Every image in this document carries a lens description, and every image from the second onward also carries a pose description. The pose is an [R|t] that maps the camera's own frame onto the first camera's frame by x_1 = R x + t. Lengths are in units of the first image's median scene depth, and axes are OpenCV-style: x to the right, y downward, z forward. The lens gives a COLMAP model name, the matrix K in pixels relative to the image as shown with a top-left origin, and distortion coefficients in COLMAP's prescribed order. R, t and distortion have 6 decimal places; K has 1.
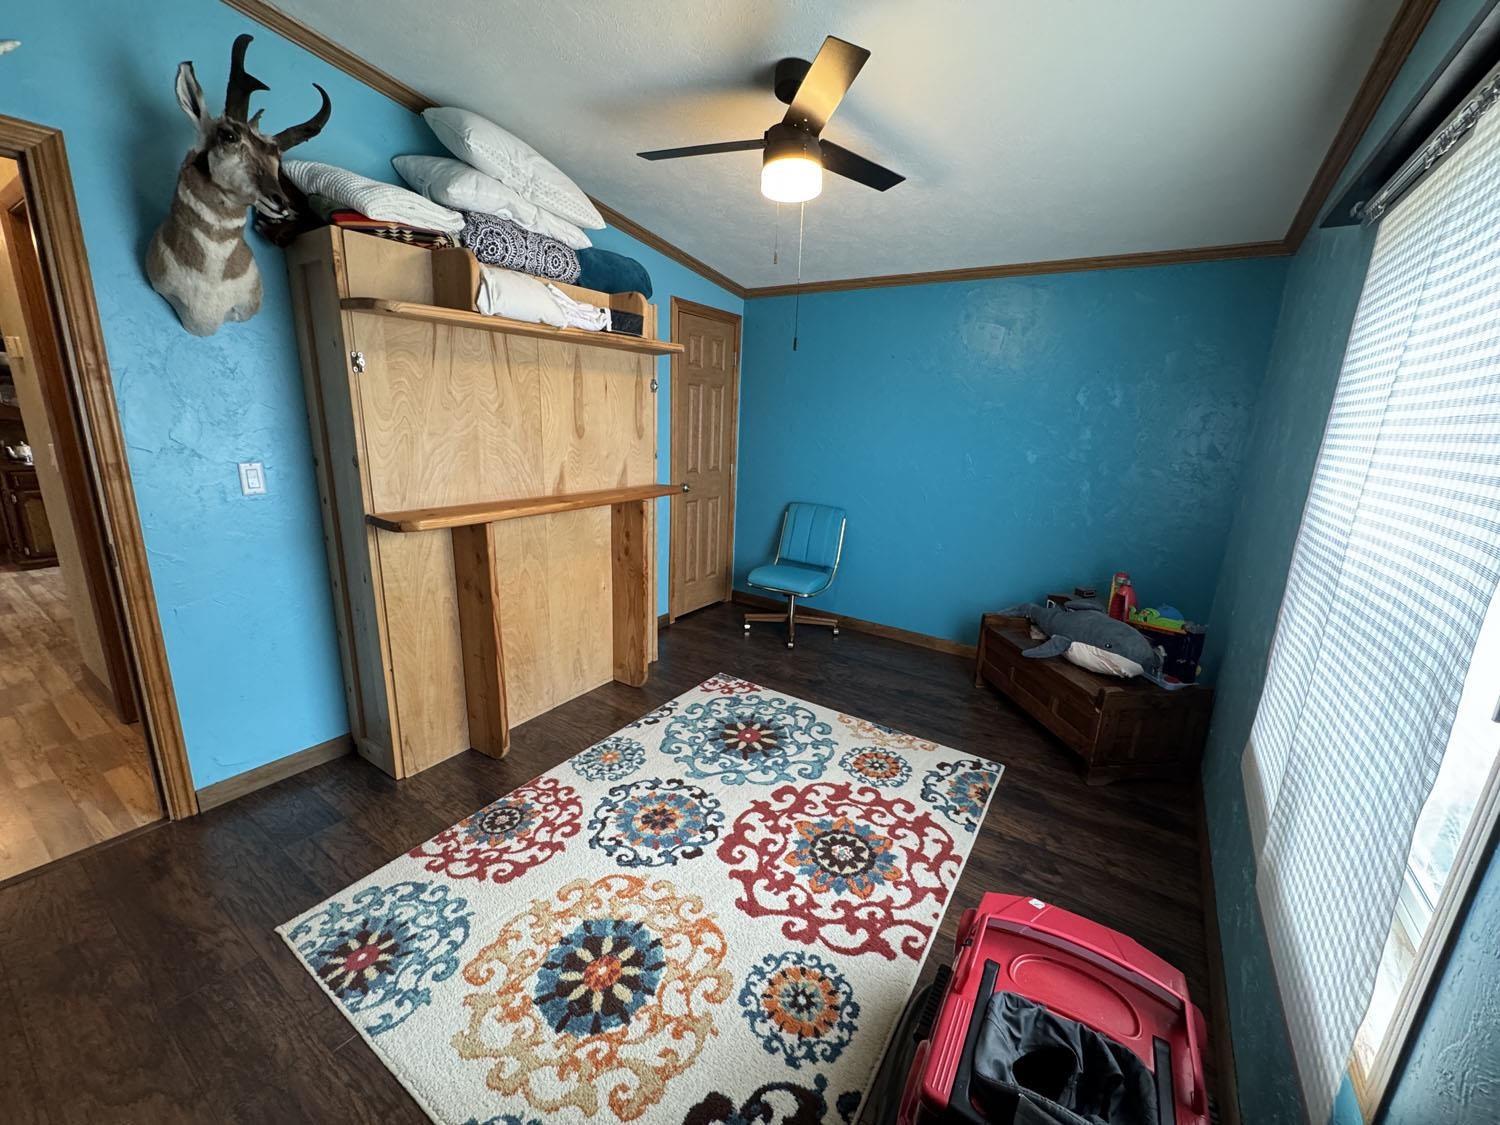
lens RADIAL K [[601.1, 0, 748.5], [0, 601.1, 567.0], [0, 0, 1]] dist [-0.001789, 0.000357]
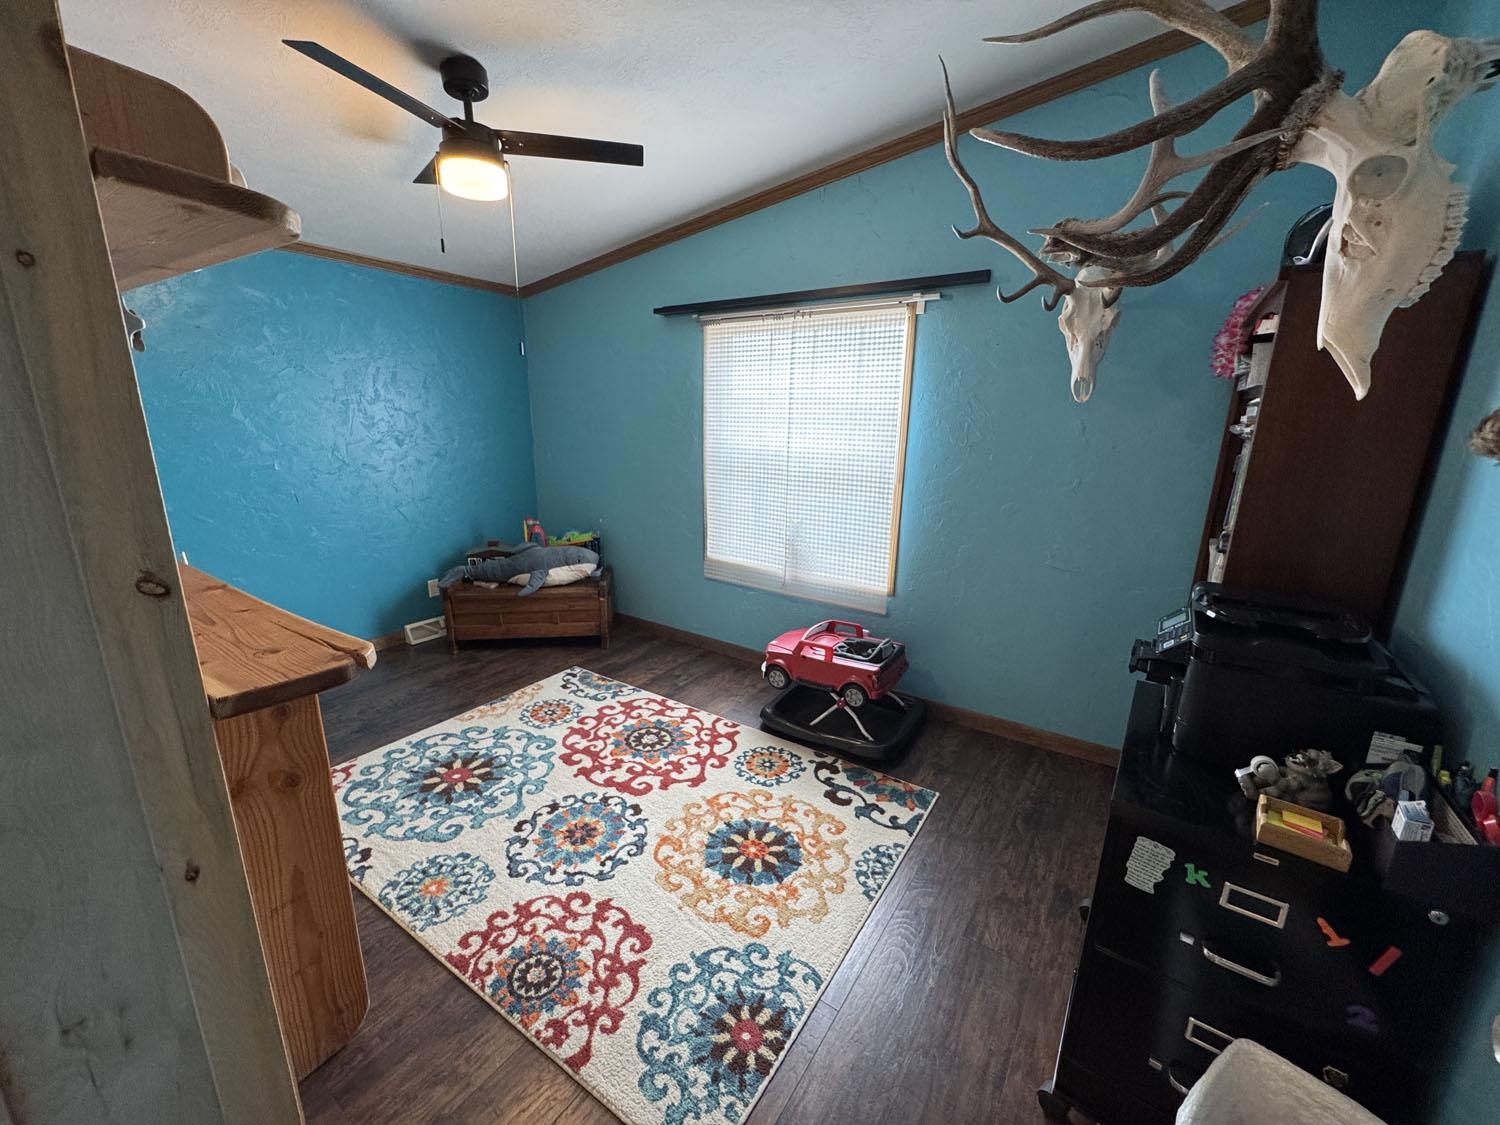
lens RADIAL K [[601.1, 0, 753.5], [0, 601.1, 564.2], [0, 0, 1]] dist [-0.001789, 0.000357]
pose [[-0.004226, -0.279608, 0.960105, -0.983075], [0.229595, 0.934194, 0.273072, -0.196282], [-0.973277, 0.221589, 0.060249, 0.579676]]
